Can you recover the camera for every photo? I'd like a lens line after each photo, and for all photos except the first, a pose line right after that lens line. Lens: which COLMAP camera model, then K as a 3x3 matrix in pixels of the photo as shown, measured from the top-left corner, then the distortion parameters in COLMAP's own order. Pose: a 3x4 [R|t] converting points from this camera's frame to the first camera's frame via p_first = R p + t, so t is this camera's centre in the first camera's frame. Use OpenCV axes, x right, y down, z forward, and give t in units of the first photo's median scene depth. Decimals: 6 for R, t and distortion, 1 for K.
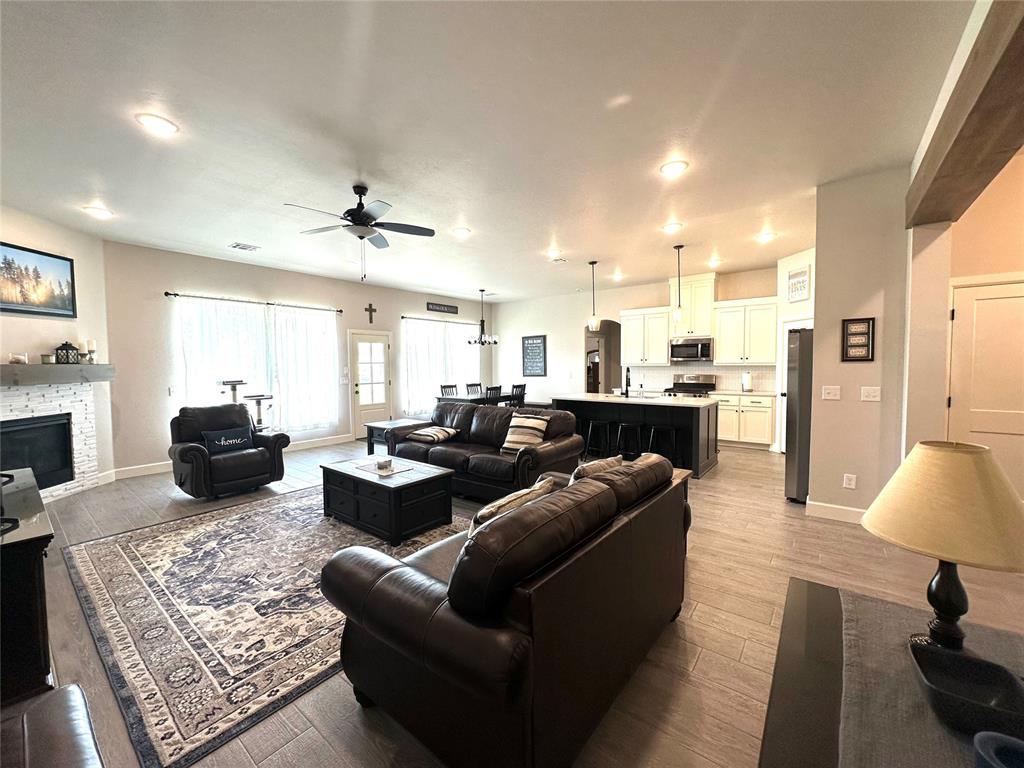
lens RADIAL K [[408.0, 0, 513.9], [0, 408.0, 382.9], [0, 0, 1]] dist [-0.002006, 0.000730]
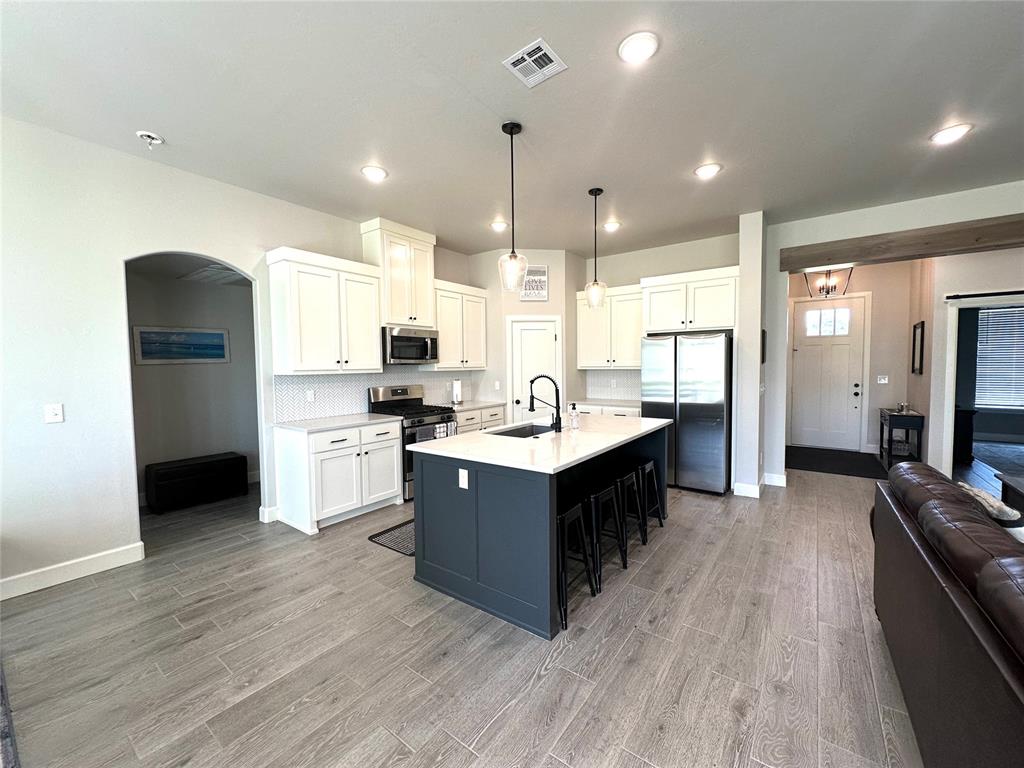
lens RADIAL K [[408.0, 0, 513.8], [0, 408.0, 382.3], [0, 0, 1]] dist [-0.002006, 0.000730]
pose [[-0.026021, -0.036318, 0.999001, -0.353233], [0.056000, 0.997718, 0.037730, -0.072859], [-0.998092, 0.056926, -0.023928, 1.535125]]
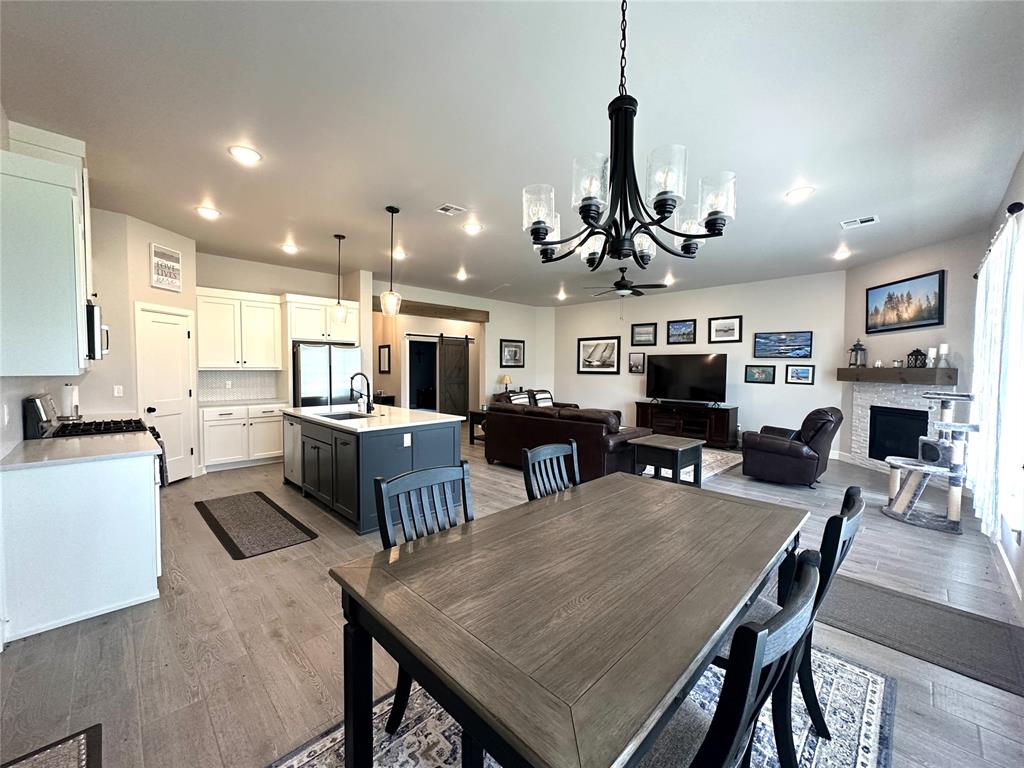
lens RADIAL K [[408.0, 0, 513.2], [0, 408.0, 382.3], [0, 0, 1]] dist [-0.002006, 0.000730]
pose [[-0.992074, -0.003845, 0.125595, -0.110783], [0.006371, 0.996707, 0.080835, -0.112905], [-0.125492, 0.080994, -0.988783, 2.446539]]
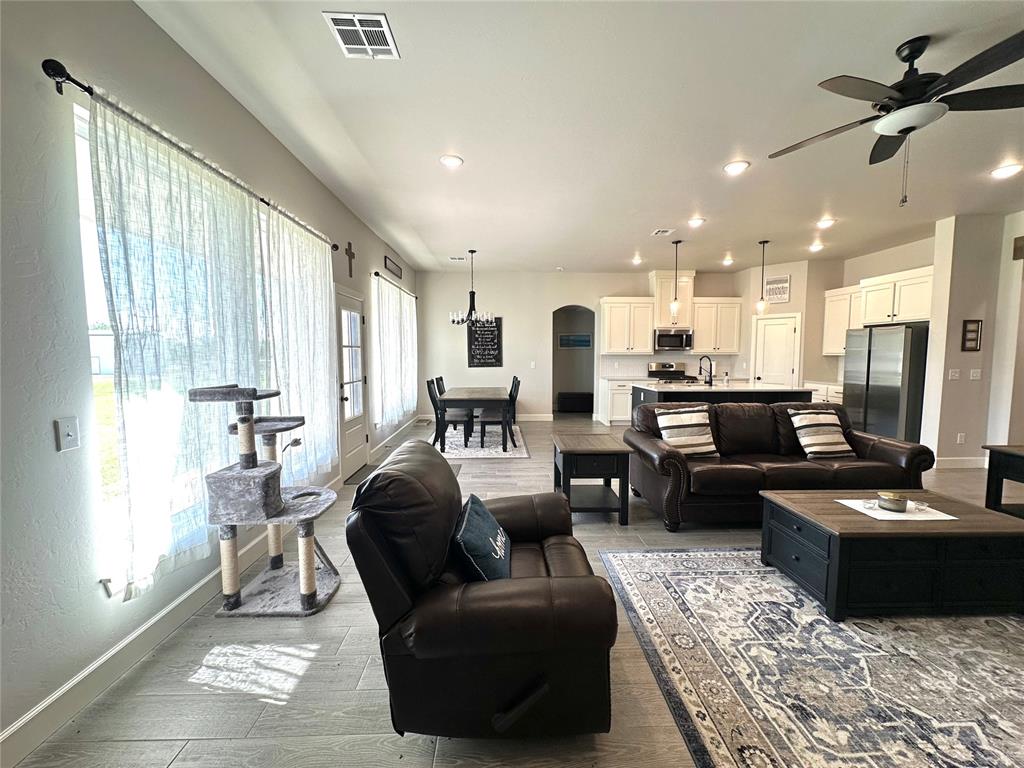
lens RADIAL K [[408.0, 0, 513.2], [0, 408.0, 382.5], [0, 0, 1]] dist [-0.002006, 0.000730]
pose [[0.769334, -0.037375, 0.637753, -1.038167], [0.022602, 0.999255, 0.031295, -0.020935], [-0.638447, -0.009662, 0.769605, 0.784112]]
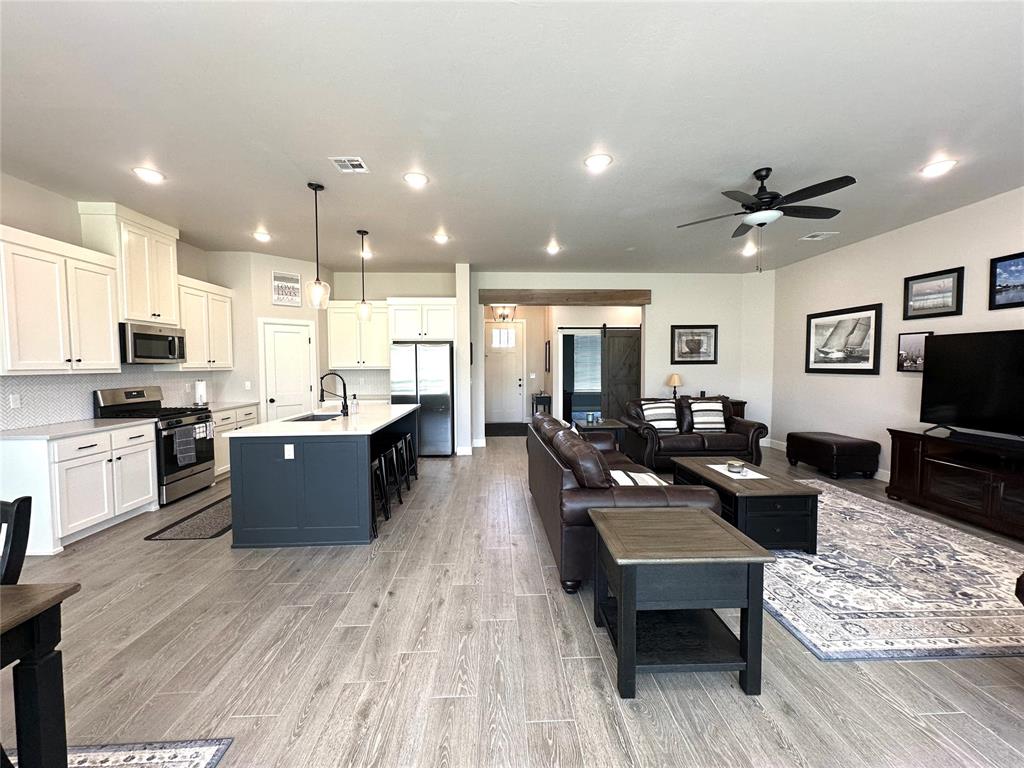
lens RADIAL K [[408.0, 0, 512.6], [0, 408.0, 382.8], [0, 0, 1]] dist [-0.002006, 0.000730]
pose [[-0.648533, -0.024197, 0.760801, -0.619247], [0.044289, 0.996602, 0.069451, -0.079407], [-0.759897, 0.078737, -0.645258, 1.766185]]
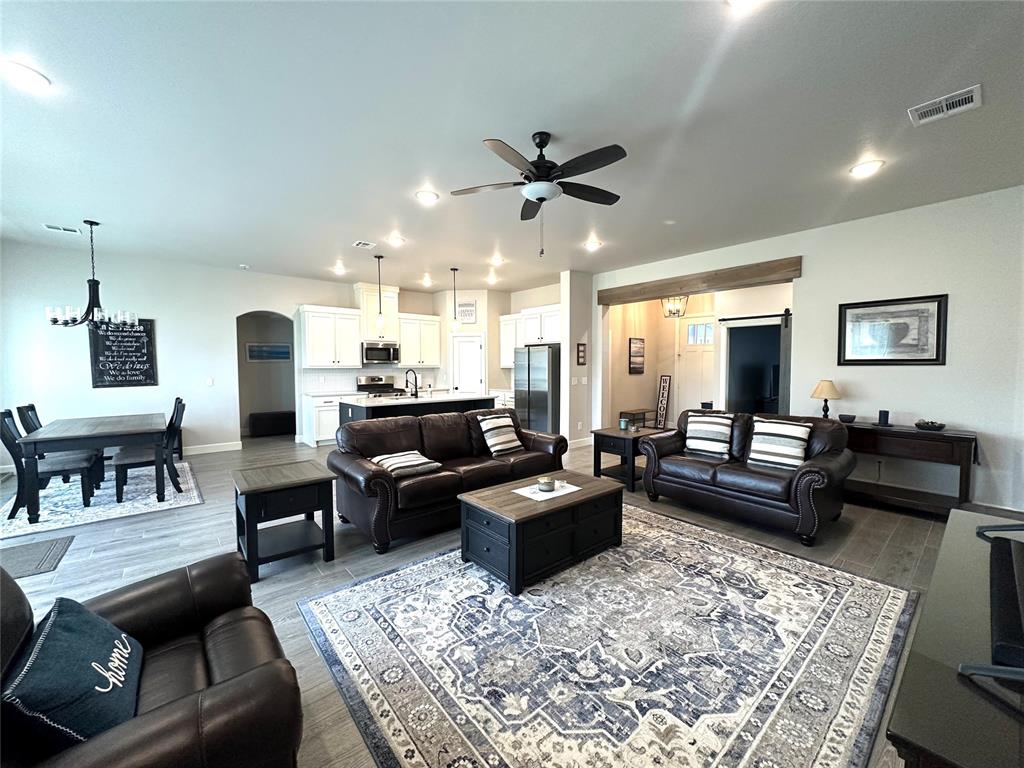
lens RADIAL K [[408.0, 0, 513.0], [0, 408.0, 382.3], [0, 0, 1]] dist [-0.002006, 0.000730]
pose [[0.200735, -0.033990, 0.979056, -0.997695], [0.044158, 0.998696, 0.025618, -0.029021], [-0.978650, 0.038091, 0.201974, 0.786492]]
